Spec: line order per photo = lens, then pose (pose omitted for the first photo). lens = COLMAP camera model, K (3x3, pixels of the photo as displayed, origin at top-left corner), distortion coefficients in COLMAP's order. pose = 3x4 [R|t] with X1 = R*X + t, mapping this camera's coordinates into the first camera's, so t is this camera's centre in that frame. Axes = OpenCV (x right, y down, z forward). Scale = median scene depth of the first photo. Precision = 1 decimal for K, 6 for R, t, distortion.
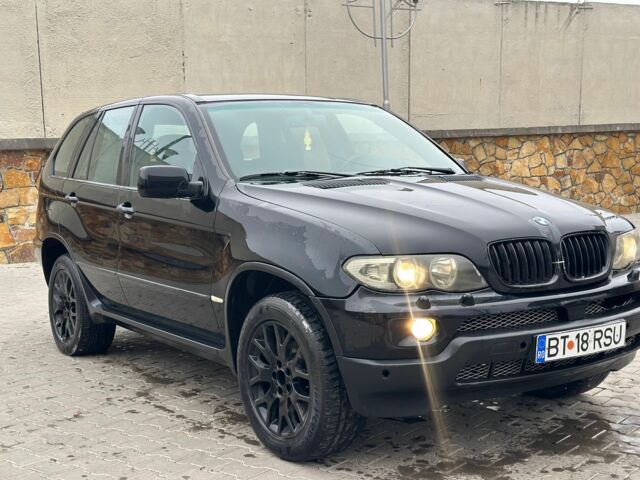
lens RADIAL K [[868.6, 0, 320.0], [0, 868.6, 240.0], [0, 0, 1]] dist [0.243440, -0.553005]
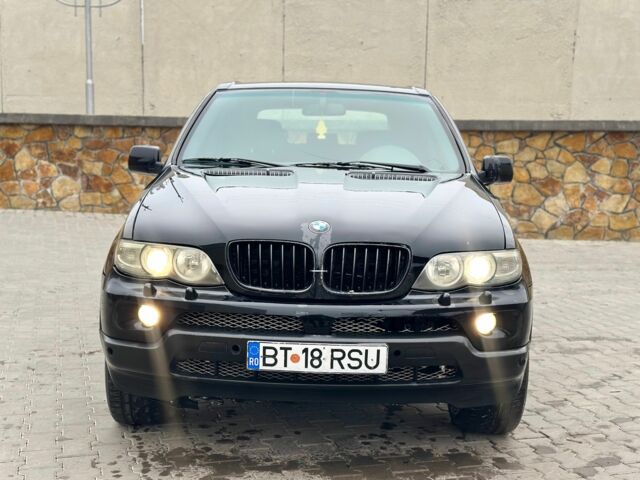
lens RADIAL K [[868.6, 0, 320.0], [0, 868.6, 240.0], [0, 0, 1]] dist [0.243440, -0.553005]
pose [[0.828624, 0.111839, -0.548520, 0.767028], [-0.099525, 0.993662, 0.052252, -0.055557], [0.550887, 0.011294, 0.834503, 0.225560]]
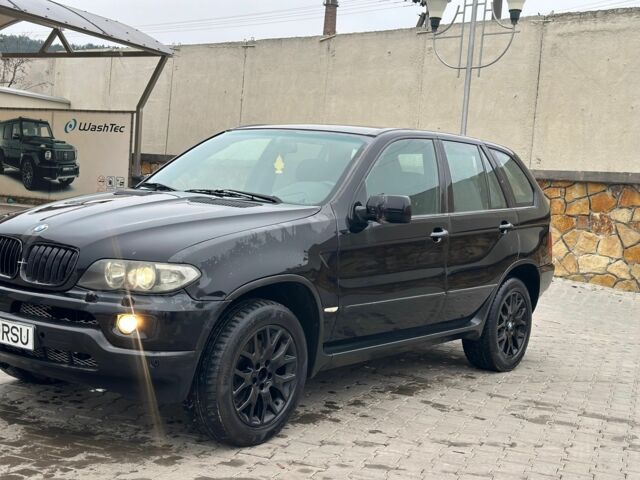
lens RADIAL K [[868.6, 0, 320.0], [0, 868.6, 240.0], [0, 0, 1]] dist [0.243440, -0.553005]
pose [[0.324781, 0.122073, -0.937878, 1.475680], [-0.163700, 0.983925, 0.071378, -0.150326], [0.931515, 0.130348, 0.339544, 0.953040]]
